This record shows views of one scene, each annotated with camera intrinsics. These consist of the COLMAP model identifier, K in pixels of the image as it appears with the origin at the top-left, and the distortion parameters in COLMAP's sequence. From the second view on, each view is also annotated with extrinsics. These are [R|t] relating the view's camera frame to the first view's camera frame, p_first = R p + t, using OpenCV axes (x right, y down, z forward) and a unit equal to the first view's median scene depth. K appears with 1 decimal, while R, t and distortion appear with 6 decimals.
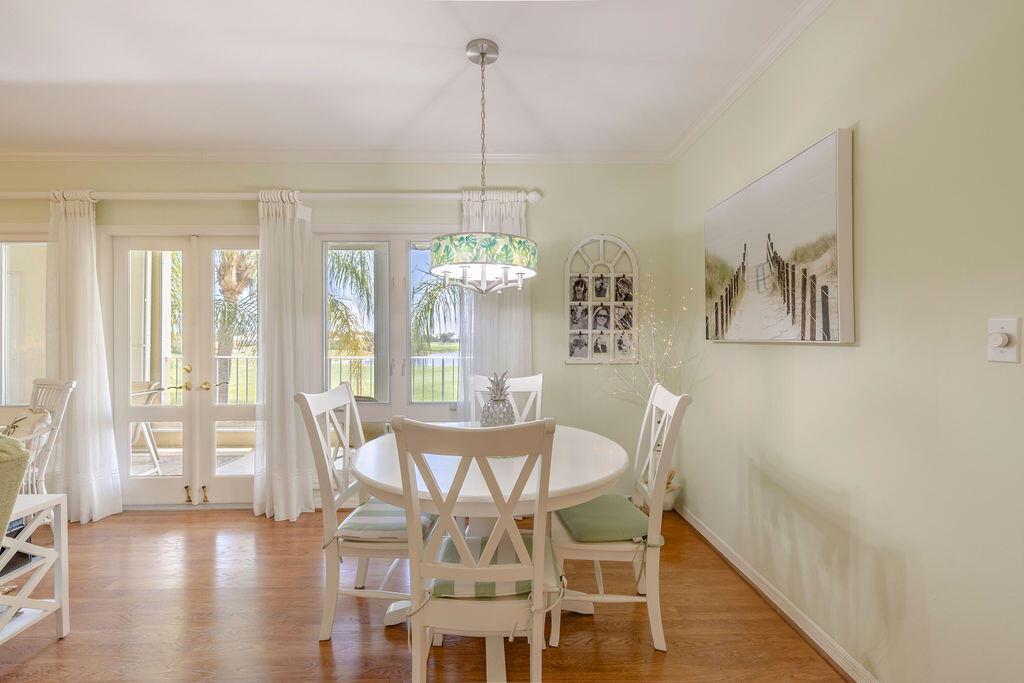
lens RADIAL K [[429.0, 0, 510.2], [0, 429.0, 335.5], [0, 0, 1]] dist [0.000688, 0.000129]
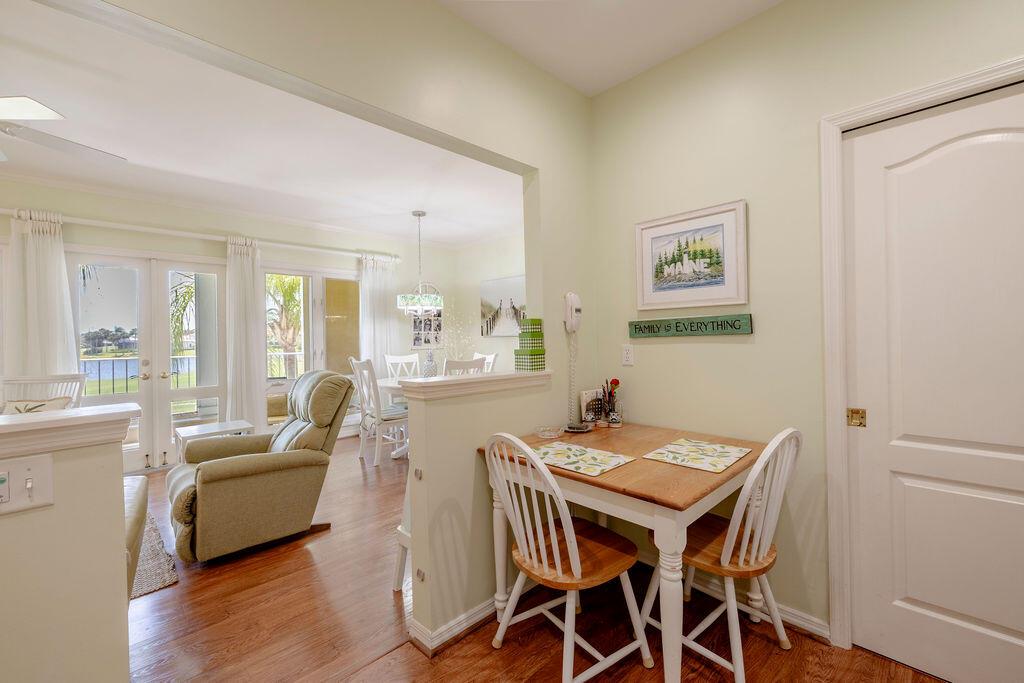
lens RADIAL K [[429.0, 0, 509.7], [0, 429.0, 341.3], [0, 0, 1]] dist [0.000688, 0.000129]
pose [[0.734543, -0.016826, 0.678354, -1.021471], [0.008723, 0.999844, 0.015355, 0.005203], [-0.678507, -0.005362, 0.734575, -0.832085]]
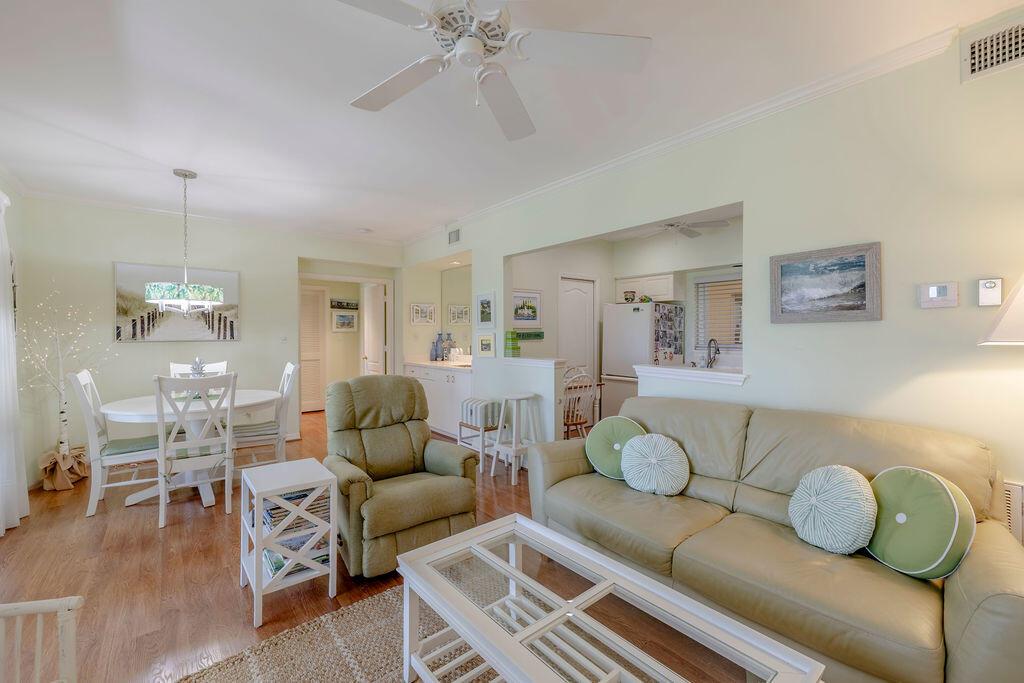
lens RADIAL K [[429.0, 0, 513.7], [0, 429.0, 334.7], [0, 0, 1]] dist [0.000688, 0.000129]
pose [[-0.617623, 0.000882, 0.786474, -1.751007], [0.000522, 1.000000, -0.000712, -0.010717], [-0.786474, -0.000030, -0.617623, 0.809377]]
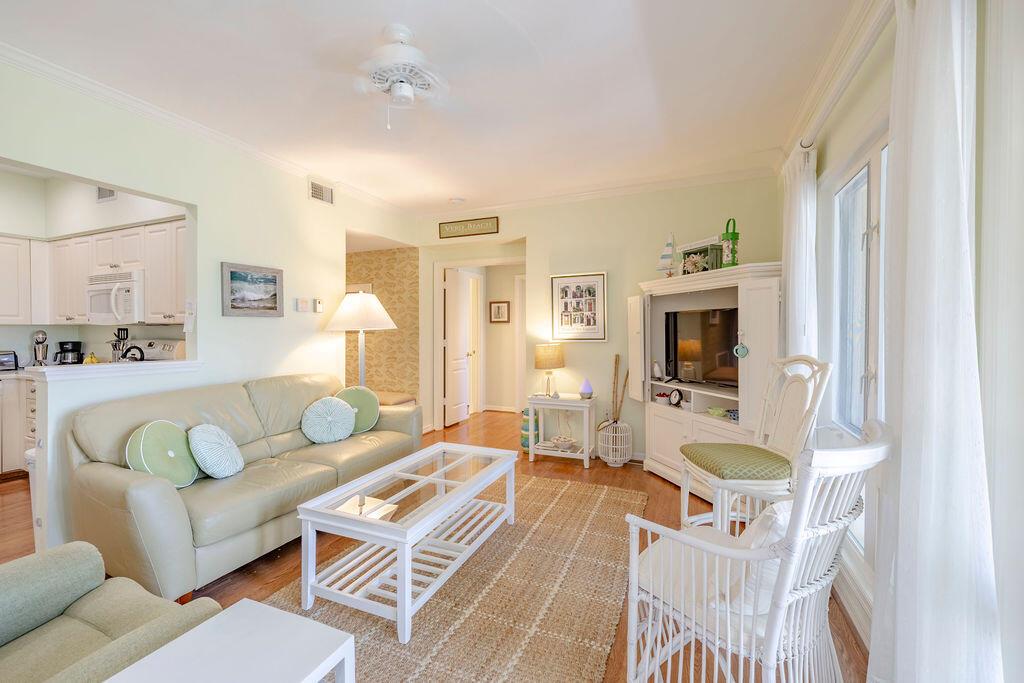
lens RADIAL K [[429.0, 0, 511.1], [0, 429.0, 340.1], [0, 0, 1]] dist [0.000688, 0.000129]
pose [[-0.425514, 0.025765, -0.904585, -0.624980], [0.007909, 0.999662, 0.024753, 0.006363], [0.904917, 0.003378, -0.425574, 0.984216]]
